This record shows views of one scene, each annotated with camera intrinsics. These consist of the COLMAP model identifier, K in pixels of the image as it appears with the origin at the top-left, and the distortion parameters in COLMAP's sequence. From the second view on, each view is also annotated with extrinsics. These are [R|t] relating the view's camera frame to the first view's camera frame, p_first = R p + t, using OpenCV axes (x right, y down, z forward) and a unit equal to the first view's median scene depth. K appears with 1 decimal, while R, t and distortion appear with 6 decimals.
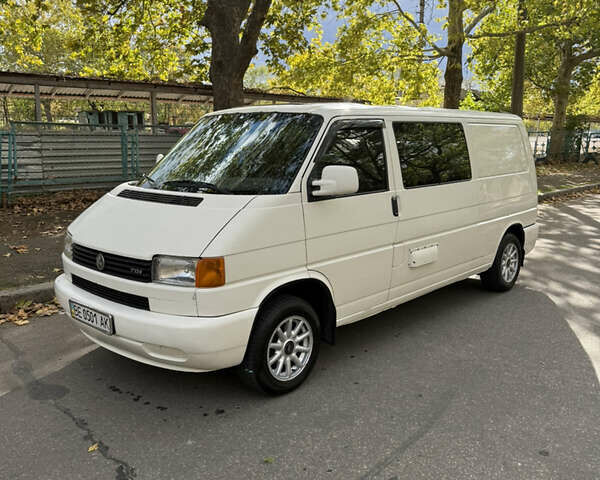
lens RADIAL K [[564.4, 0, 299.3], [0, 564.4, 251.9], [0, 0, 1]] dist [0.197846, -0.385860]
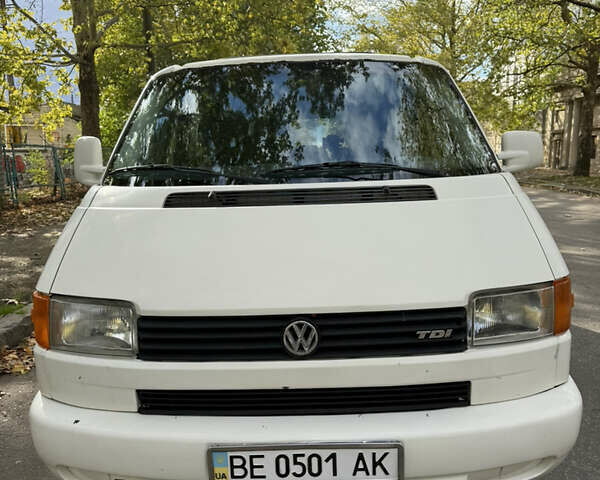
lens RADIAL K [[593.5, 0, 298.1], [0, 593.5, 240.5], [0, 0, 1]] dist [-0.001399, 0.015494]
pose [[0.735986, -0.108136, 0.668305, -0.584492], [0.154433, 0.987950, -0.010216, -0.048599], [-0.659147, 0.110727, 0.743818, 0.578792]]
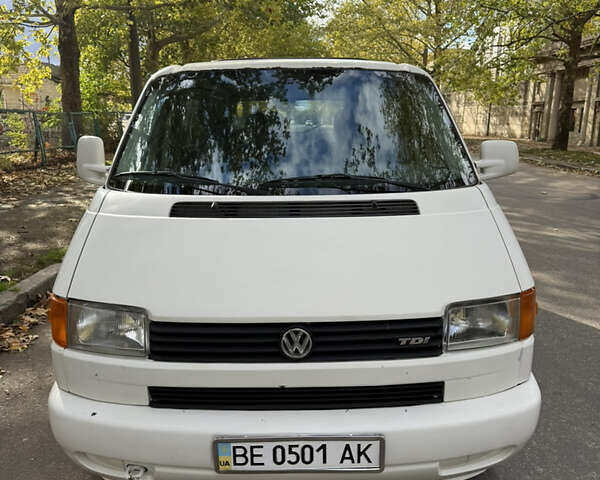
lens RADIAL K [[593.4, 0, 300.0], [0, 593.4, 240.0], [0, 0, 1]] dist [0.014578, -0.010399]
pose [[0.712891, -0.136877, 0.687787, -0.622691], [0.136737, 0.989073, 0.055109, -0.091748], [-0.687815, 0.054759, 0.723817, 0.548100]]
